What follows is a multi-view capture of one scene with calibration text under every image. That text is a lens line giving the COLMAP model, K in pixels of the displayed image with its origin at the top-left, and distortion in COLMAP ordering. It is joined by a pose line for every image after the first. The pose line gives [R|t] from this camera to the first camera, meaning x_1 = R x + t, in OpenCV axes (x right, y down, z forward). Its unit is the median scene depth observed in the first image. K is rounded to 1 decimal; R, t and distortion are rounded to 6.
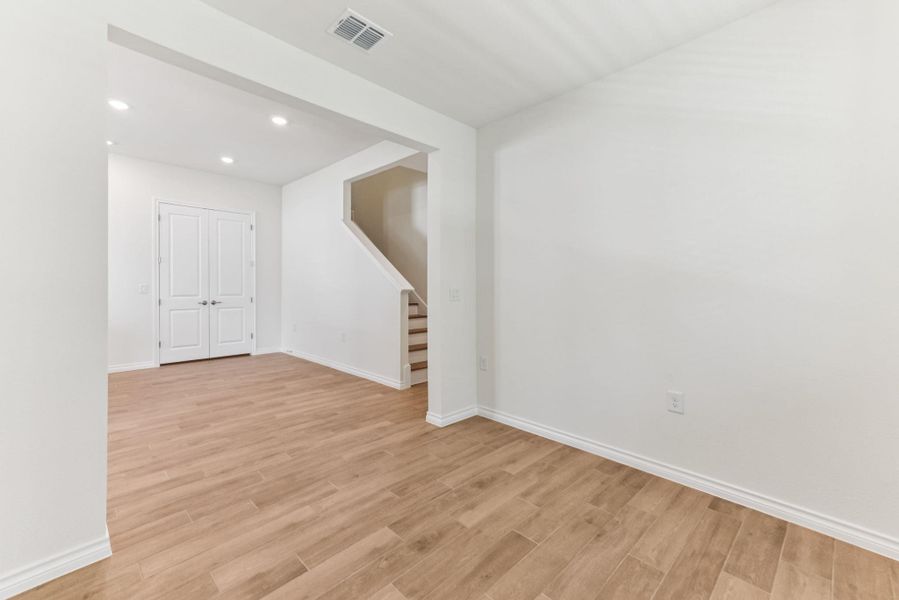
lens RADIAL K [[373.7, 0, 471.9], [0, 373.7, 291.2], [0, 0, 1]] dist [0.029165, 0.000123]
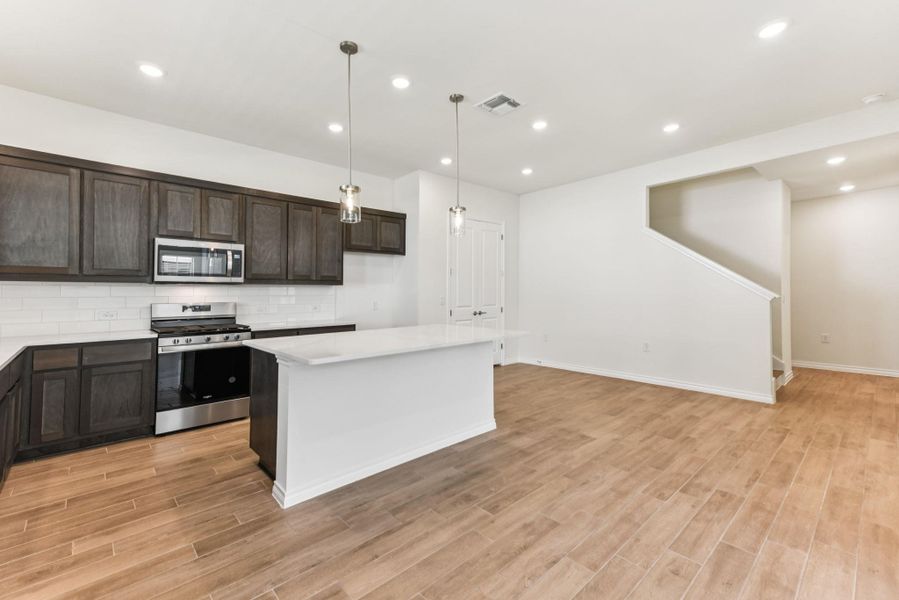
lens RADIAL K [[393.9, 0, 448.2], [0, 393.9, 288.7], [0, 0, 1]] dist [0.019500, -0.001119]
pose [[0.996878, -0.015356, -0.077449, -0.688706], [0.013661, 0.999657, -0.022358, -0.011794], [0.077766, 0.021230, 0.996746, -0.054199]]
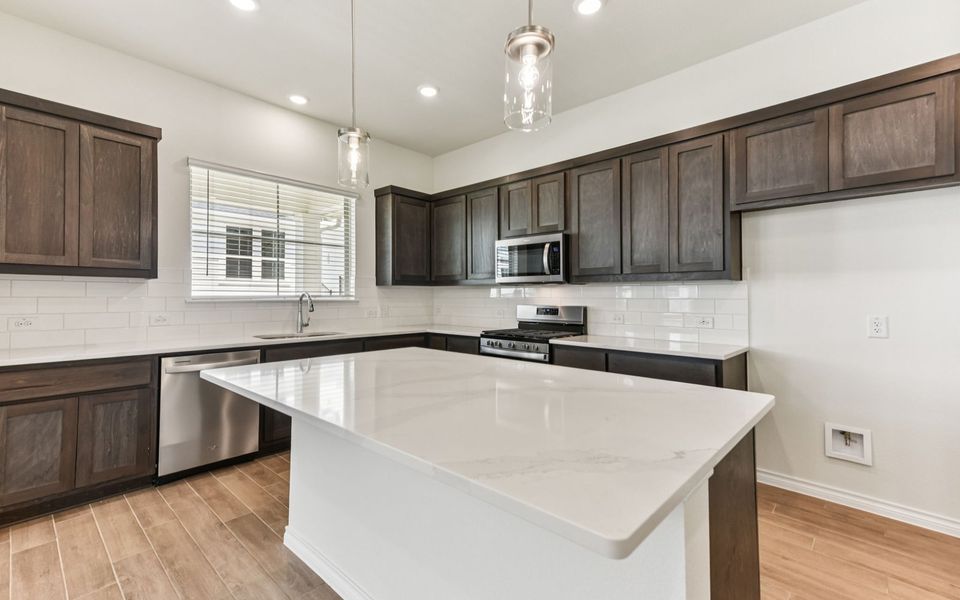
lens RADIAL K [[419.1, 0, 478.4], [0, 419.1, 295.4], [0, 0, 1]] dist [0.031298, -0.000119]
pose [[-0.010082, -0.008457, -0.999913, -0.517389], [-0.008647, 0.999928, -0.008370, -0.017634], [0.999912, 0.008562, -0.010154, 0.496971]]
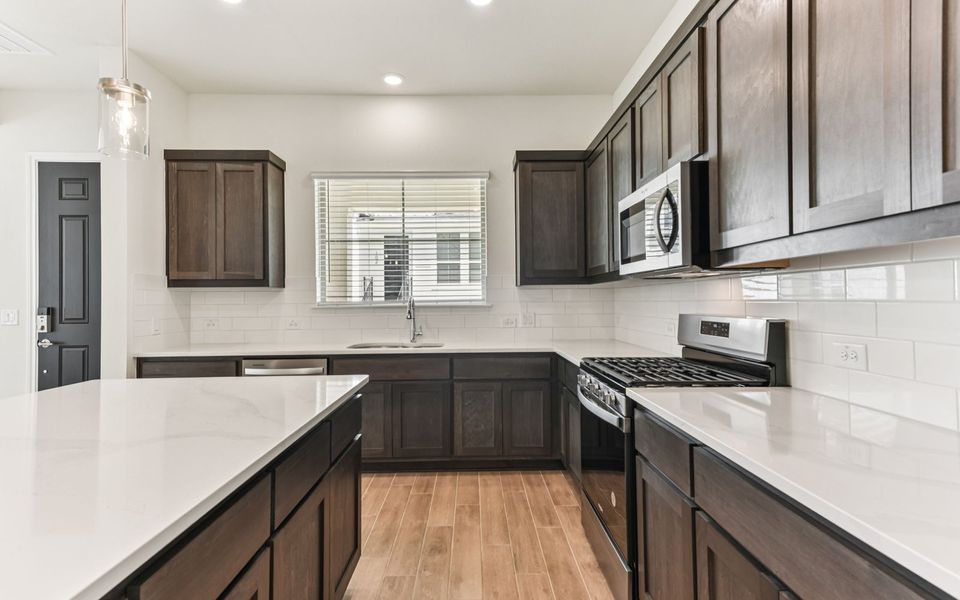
lens RADIAL K [[464.0, 0, 479.2], [0, 464.0, 287.0], [0, 0, 1]] dist [0.010066, -0.000636]
pose [[-0.725344, -0.018691, -0.688132, -0.797380], [0.001086, 0.999599, -0.028295, -0.021042], [0.688385, -0.021271, -0.725033, 0.734836]]
